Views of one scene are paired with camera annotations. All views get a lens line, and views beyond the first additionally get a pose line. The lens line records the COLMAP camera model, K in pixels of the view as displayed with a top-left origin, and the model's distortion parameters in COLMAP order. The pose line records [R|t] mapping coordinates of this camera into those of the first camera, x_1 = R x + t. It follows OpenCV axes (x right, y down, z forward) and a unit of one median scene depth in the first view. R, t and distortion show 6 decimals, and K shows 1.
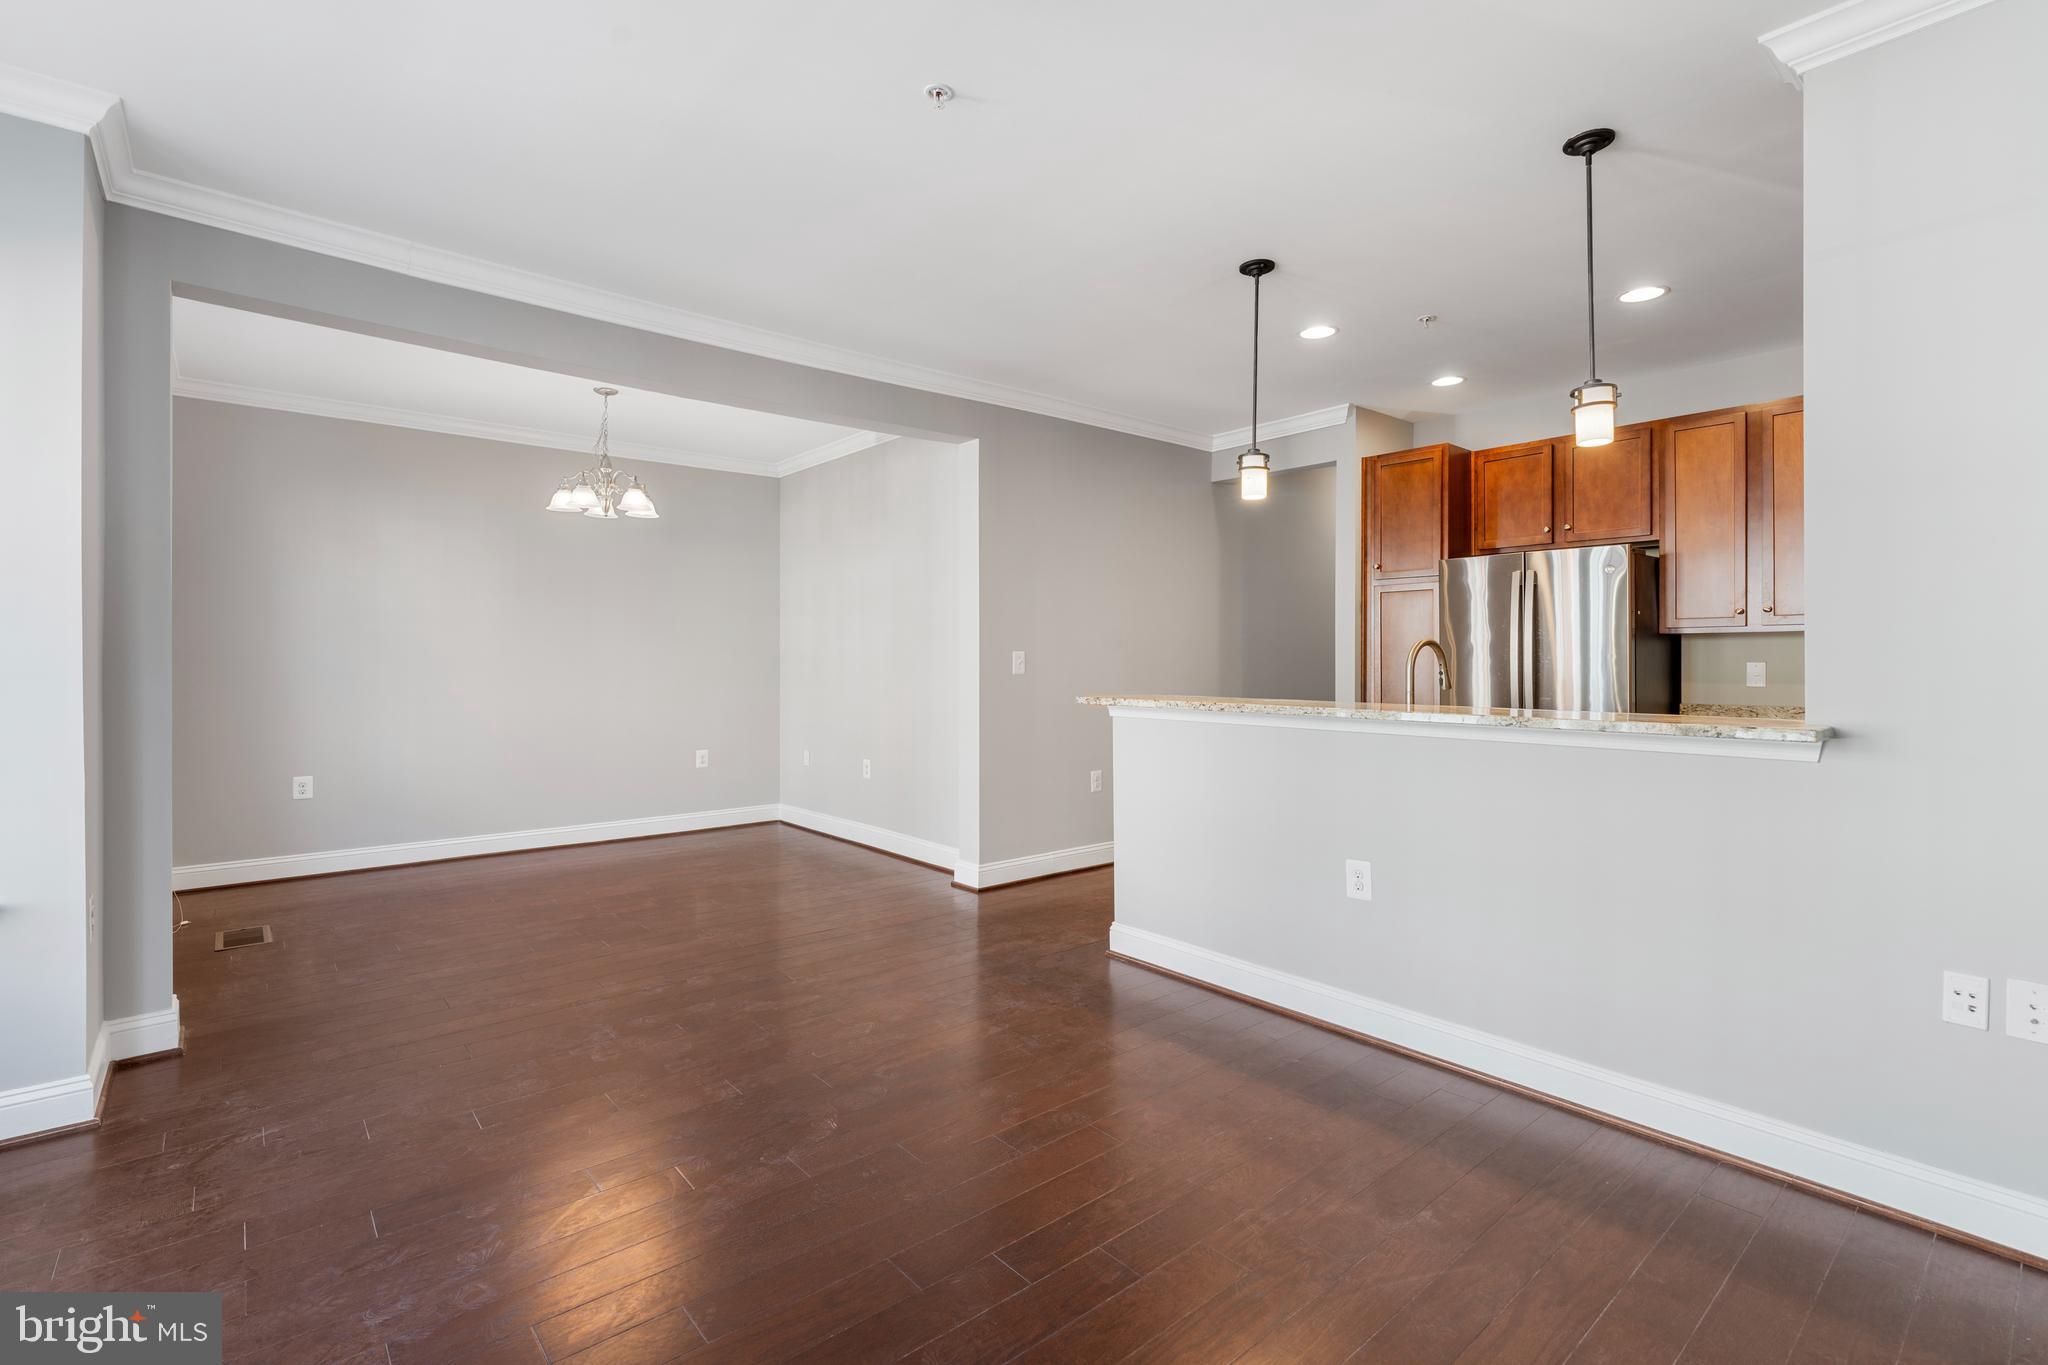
lens RADIAL K [[929.7, 0, 1023.9], [0, 929.7, 648.6], [0, 0, 1]] dist [-0.003645, 0.000515]
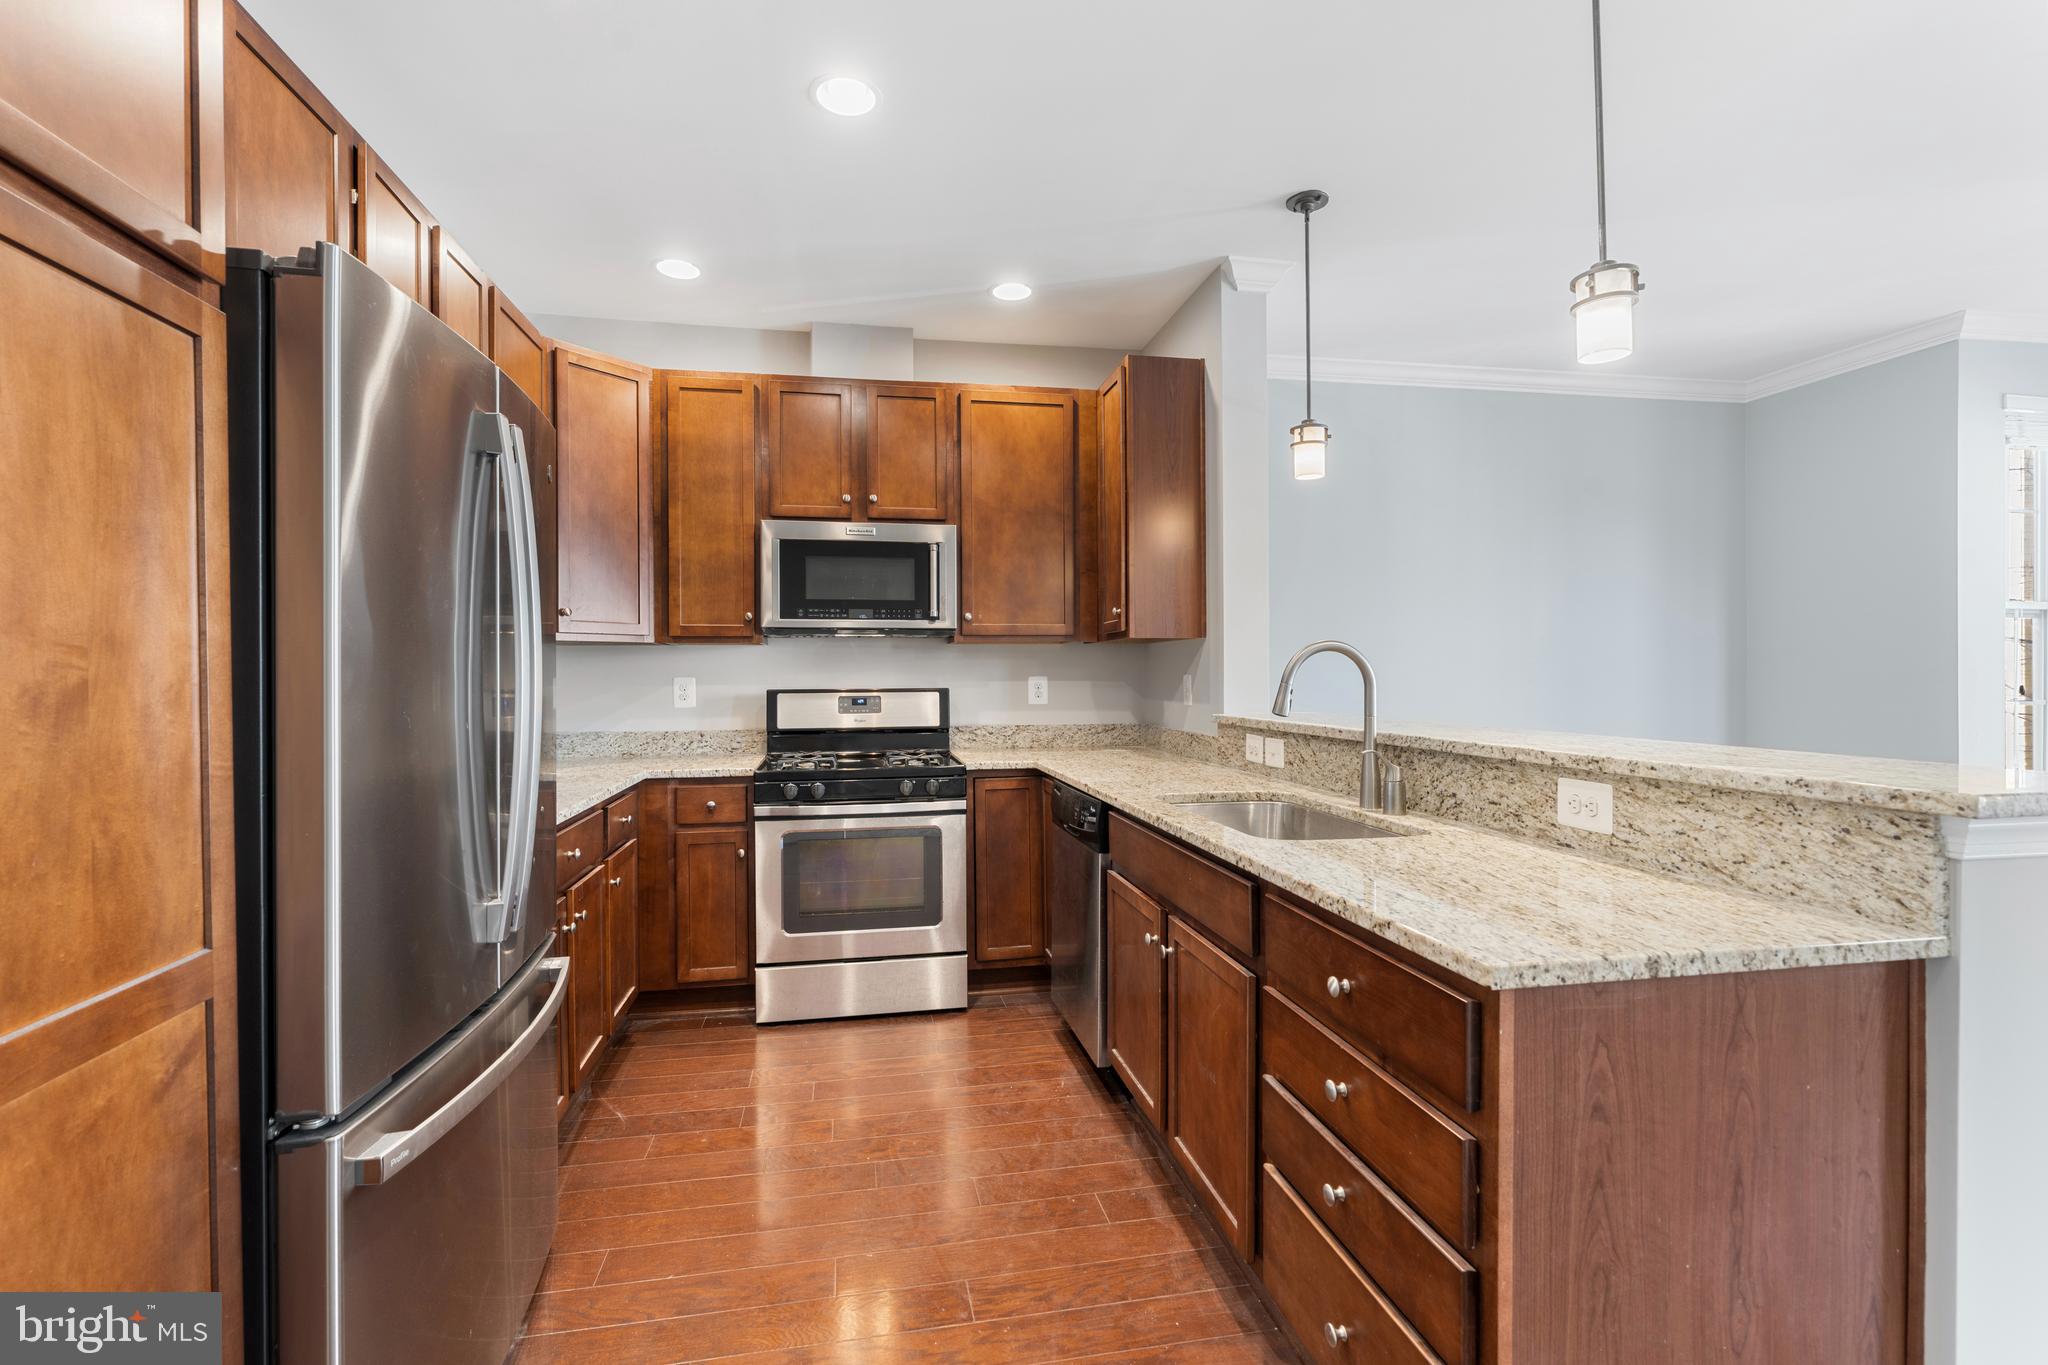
lens RADIAL K [[927.9, 0, 1024.1], [0, 927.9, 677.8], [0, 0, 1]] dist [-0.002501, 0.000284]
pose [[-0.869225, 0.005220, 0.494389, 0.198701], [0.004808, 0.999986, -0.002106, 0.012487], [-0.494393, 0.000547, -0.869238, 1.191364]]
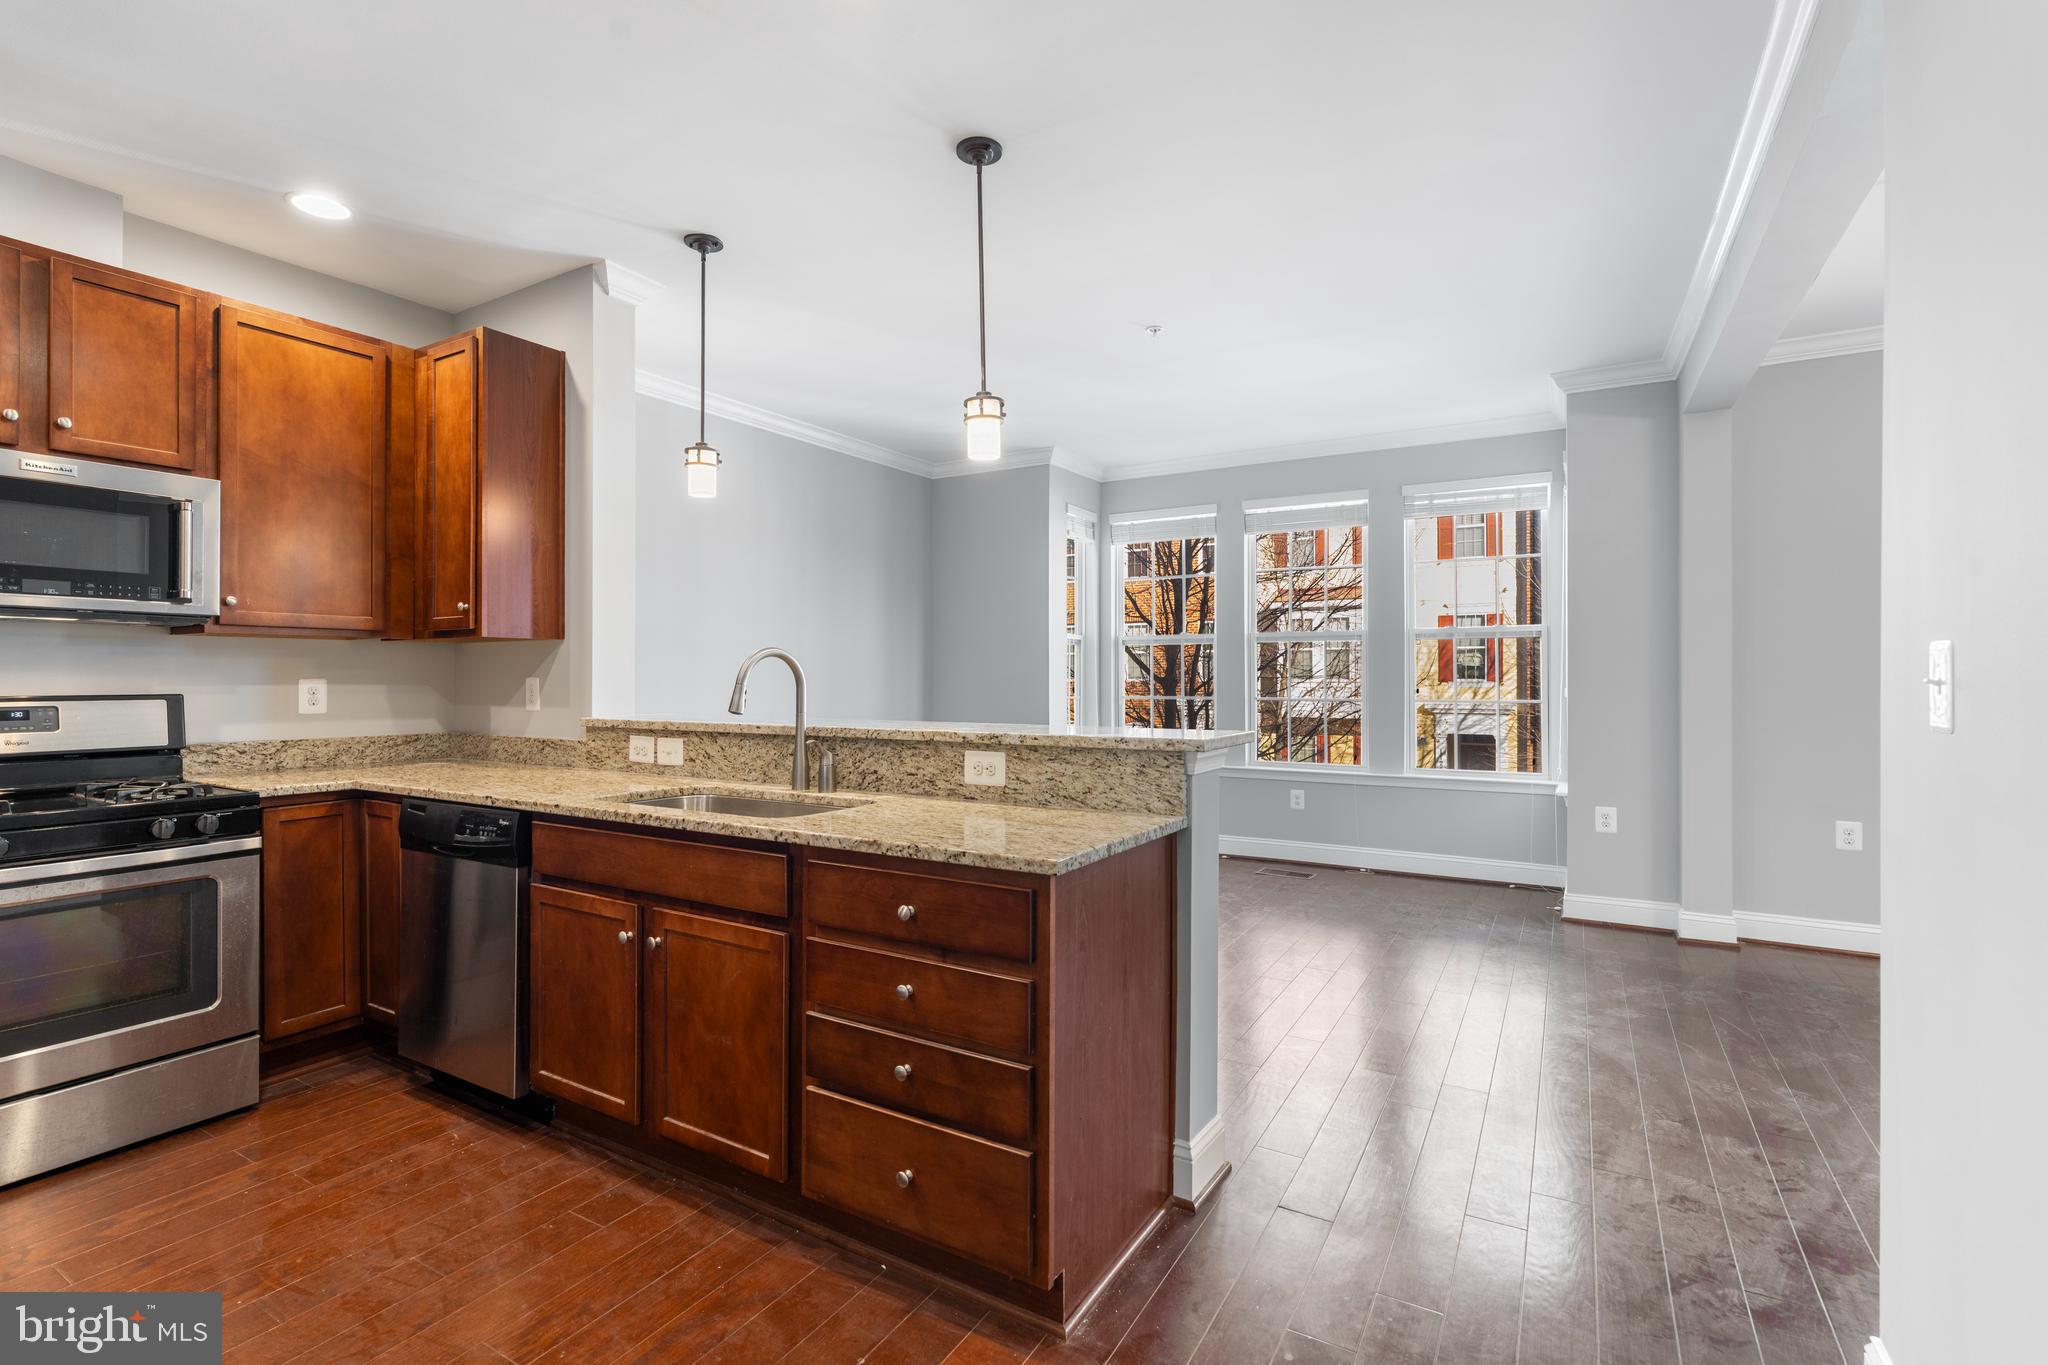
lens RADIAL K [[927.9, 0, 1024.1], [0, 927.9, 677.8], [0, 0, 1]] dist [-0.002501, 0.000284]
pose [[-0.946264, 0.003454, -0.323377, 0.335932], [0.005125, 0.999978, -0.004316, 0.014110], [0.323355, -0.005741, -0.946260, 1.269462]]
